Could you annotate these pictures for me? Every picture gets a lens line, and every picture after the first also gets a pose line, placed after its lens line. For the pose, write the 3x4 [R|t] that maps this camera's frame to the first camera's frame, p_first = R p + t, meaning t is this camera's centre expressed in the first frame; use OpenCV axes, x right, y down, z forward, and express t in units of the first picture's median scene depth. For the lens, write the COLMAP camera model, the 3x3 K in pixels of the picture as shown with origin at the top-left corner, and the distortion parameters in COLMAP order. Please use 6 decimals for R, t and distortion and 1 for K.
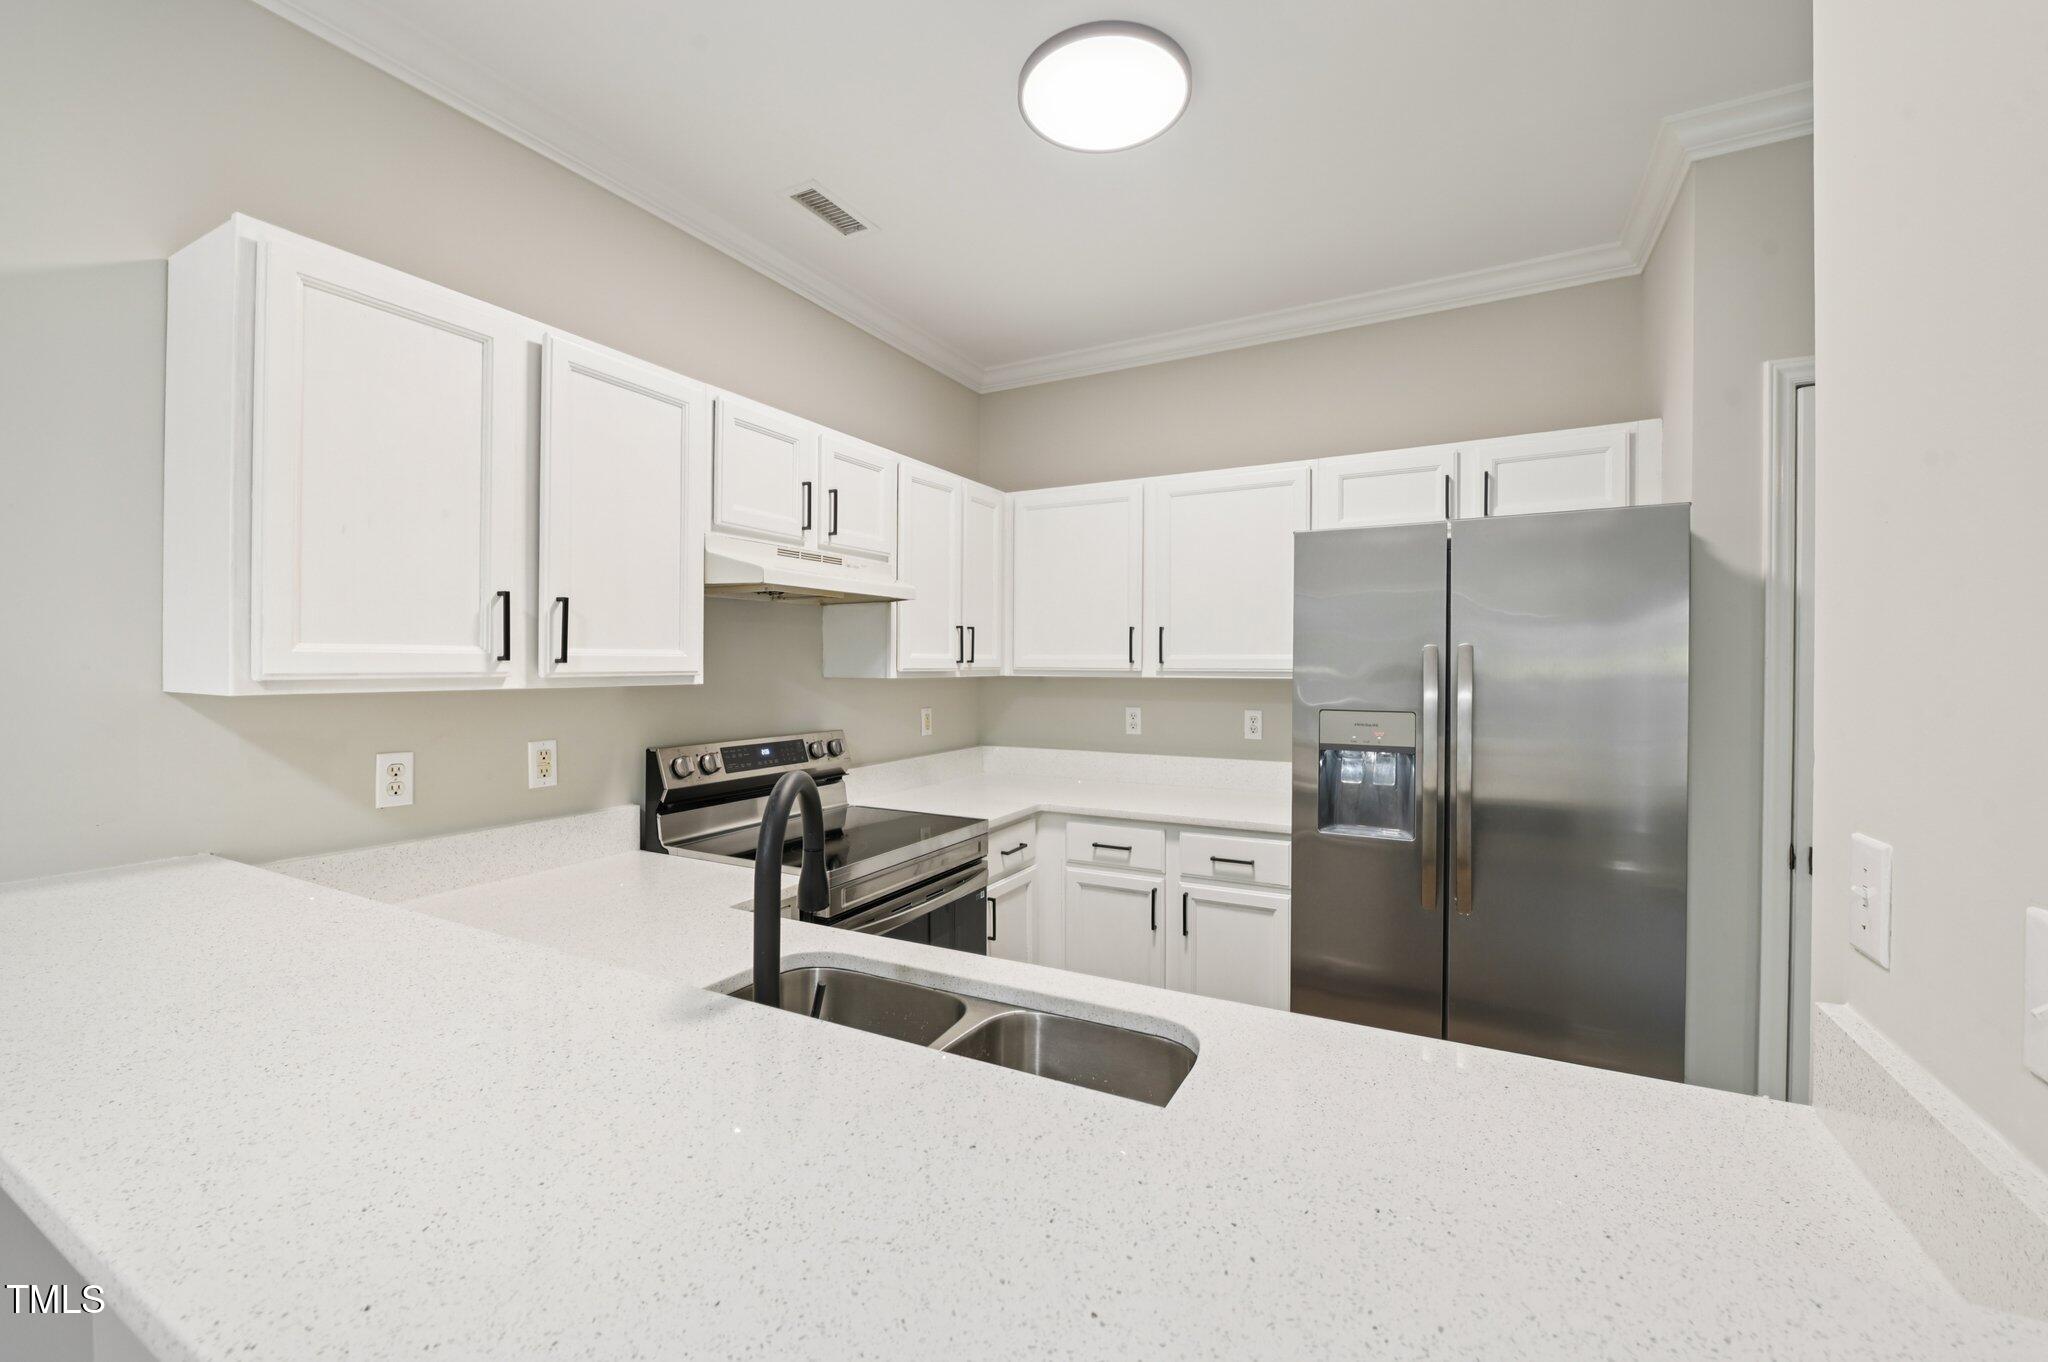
lens RADIAL K [[827.8, 0, 1024.7], [0, 827.8, 668.5], [0, 0, 1]] dist [-0.002495, -0.000494]
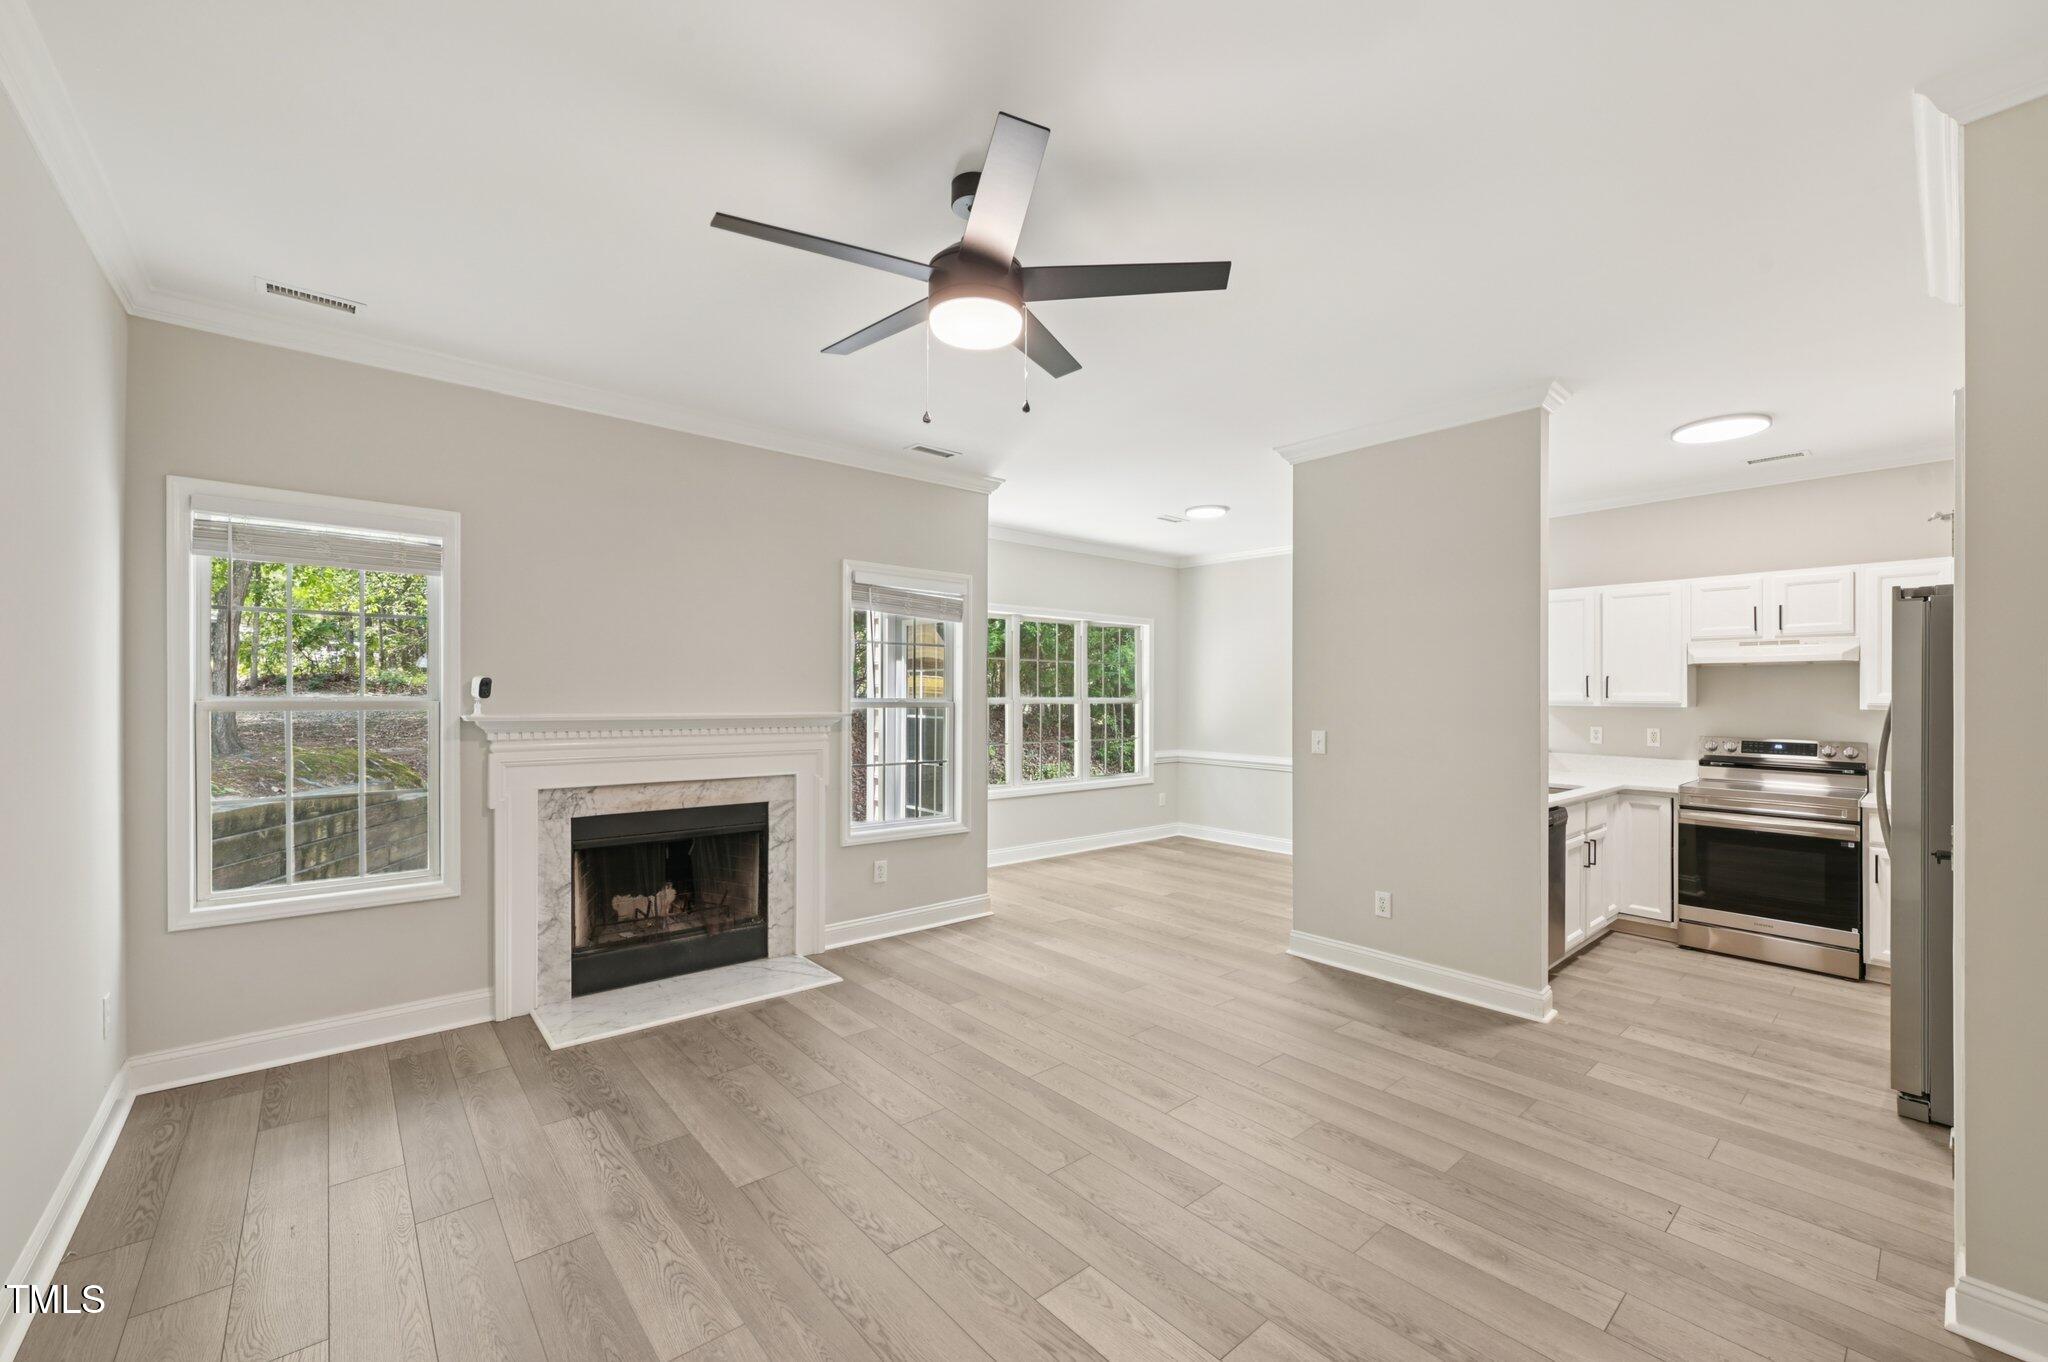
lens RADIAL K [[827.8, 0, 1031.6], [0, 827.8, 686.1], [0, 0, 1]] dist [-0.002495, -0.000494]
pose [[-0.348641, -0.012456, -0.937174, 2.261267], [-0.011123, 0.999896, -0.009152, -0.000479], [0.937190, 0.007233, -0.348743, 0.058737]]
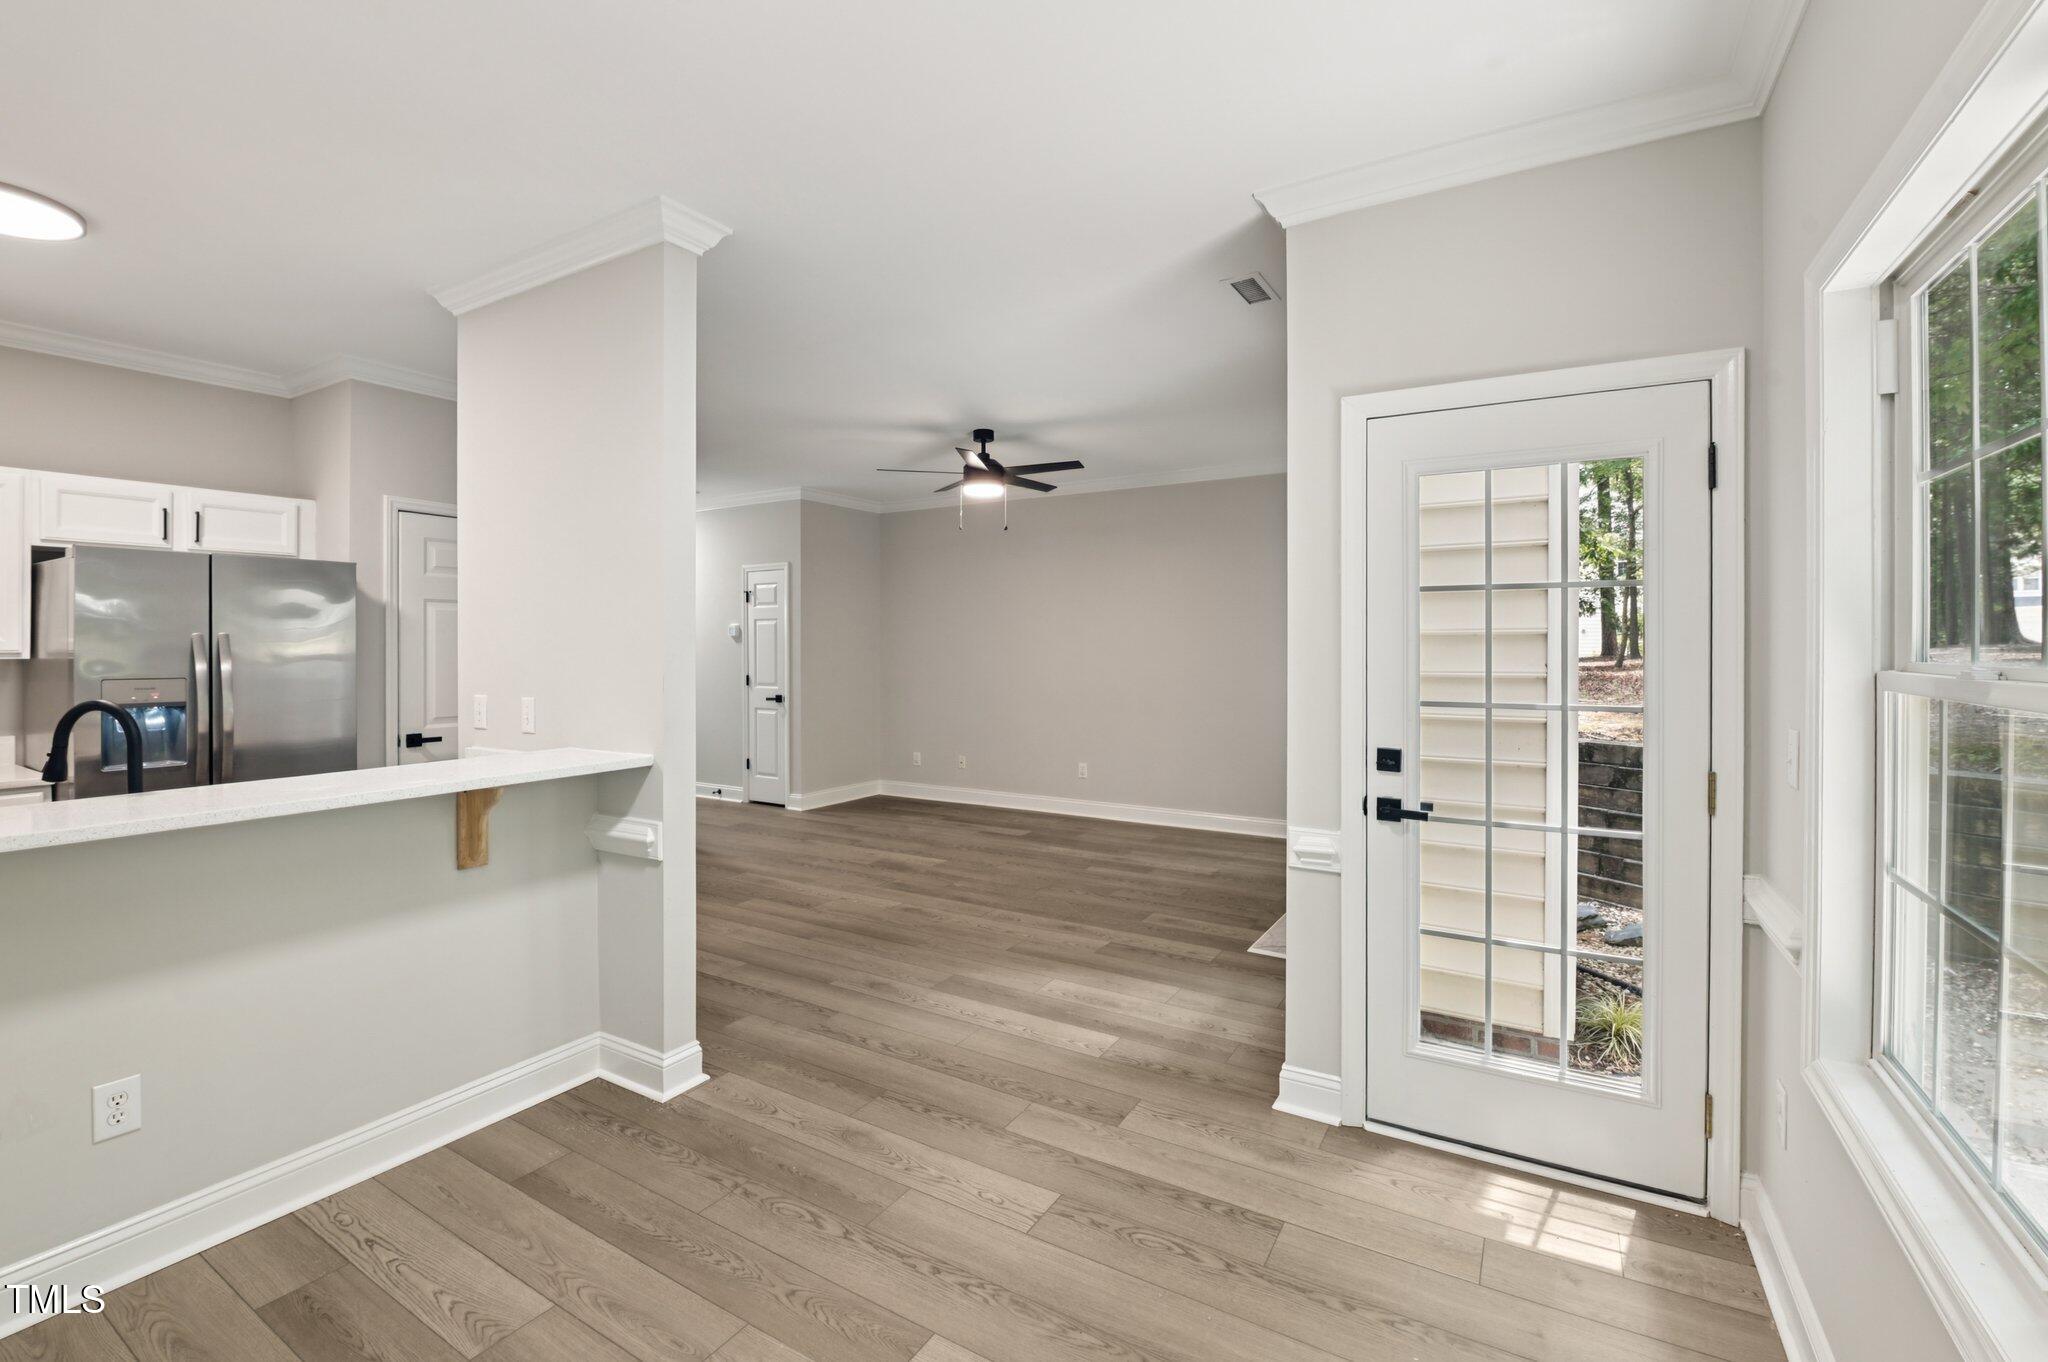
lens RADIAL K [[865.6, 0, 1028.9], [0, 865.6, 659.9], [0, 0, 1]] dist [0.001191, 0.000098]
pose [[0.040497, -0.013463, 0.999089, -1.001117], [0.004173, 0.999903, 0.013305, 0.005341], [-0.999171, 0.003631, 0.040549, -0.560329]]
